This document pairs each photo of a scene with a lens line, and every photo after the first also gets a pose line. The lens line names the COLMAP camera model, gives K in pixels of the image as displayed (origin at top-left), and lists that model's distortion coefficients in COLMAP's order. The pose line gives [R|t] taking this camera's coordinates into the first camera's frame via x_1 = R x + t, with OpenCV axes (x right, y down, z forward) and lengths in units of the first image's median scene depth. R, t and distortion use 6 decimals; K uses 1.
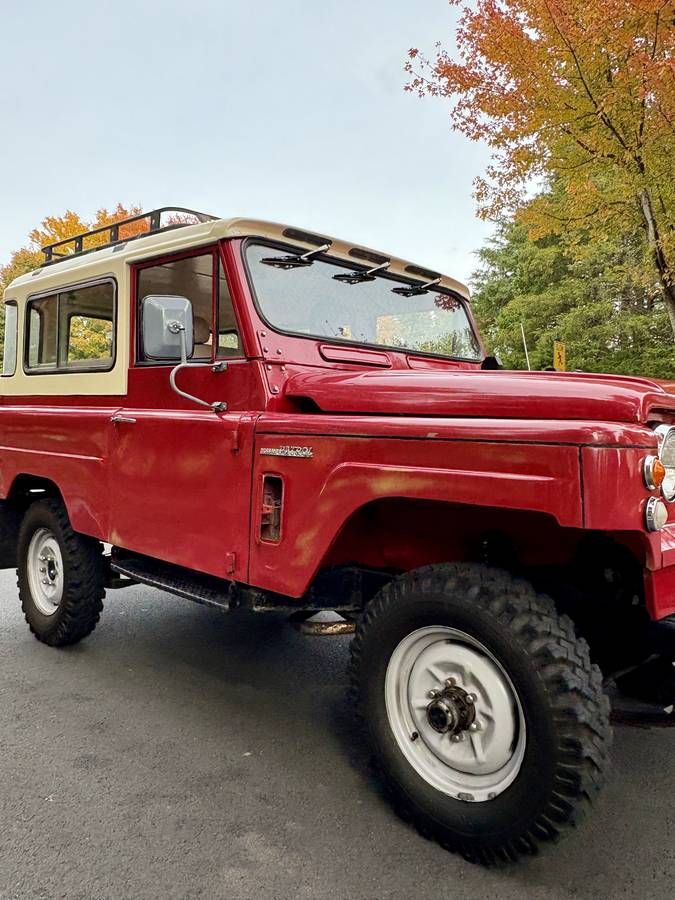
lens RADIAL K [[687.7, 0, 337.5], [0, 687.7, 450.0], [0, 0, 1]] dist [0.029582, -0.000794]
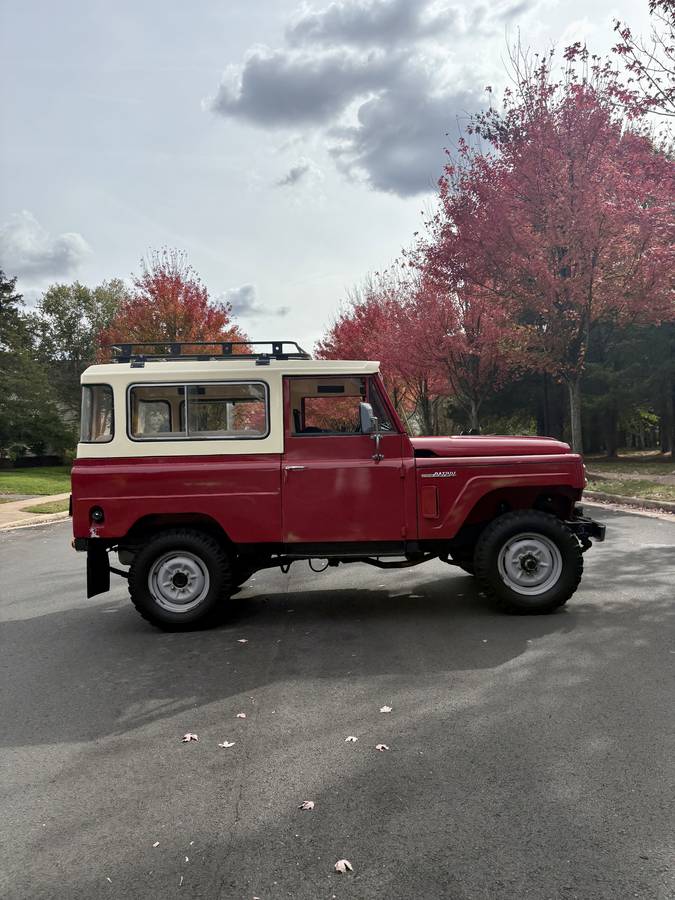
lens RADIAL K [[688.6, 0, 337.5], [0, 688.6, 450.0], [0, 0, 1]] dist [0.059277, -0.000448]
pose [[0.721647, -0.040077, 0.691101, -1.660175], [0.078040, 0.996669, -0.023693, -0.045350], [-0.687849, 0.071032, 0.722370, -0.355100]]
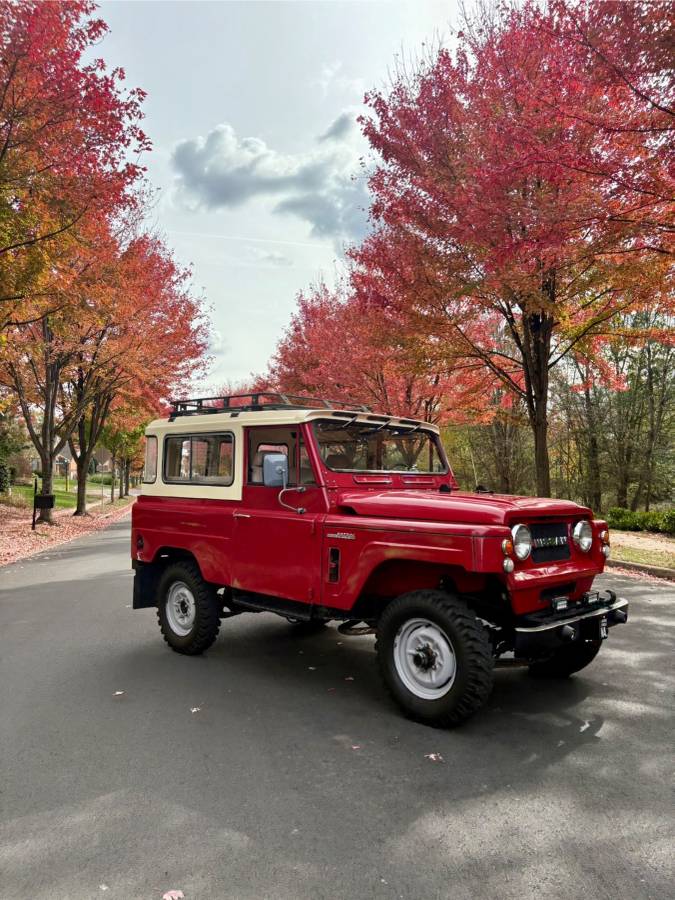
lens RADIAL K [[687.7, 0, 337.5], [0, 687.7, 450.0], [0, 0, 1]] dist [0.029582, -0.000794]
pose [[0.999925, -0.011377, -0.004489, -0.066257], [0.010933, 0.995972, -0.088990, -0.061377], [0.005483, 0.088934, 0.996022, -0.895307]]
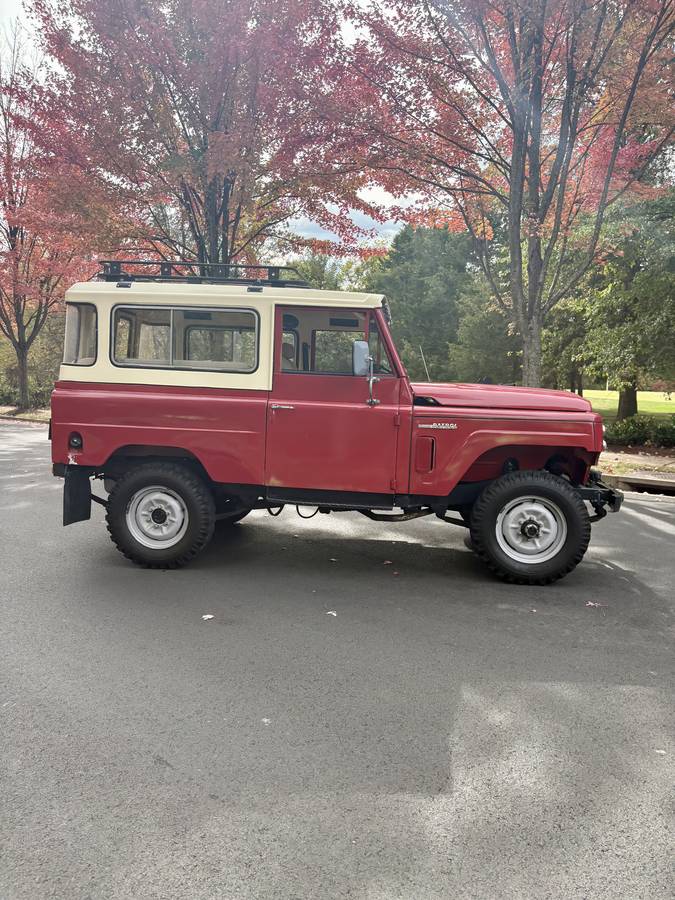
lens RADIAL K [[687.7, 0, 337.5], [0, 687.7, 450.0], [0, 0, 1]] dist [0.029582, -0.000794]
pose [[0.786479, -0.049669, 0.615617, -1.391811], [0.008909, 0.997570, 0.069104, -0.061819], [-0.617553, -0.048864, 0.785010, -0.367925]]
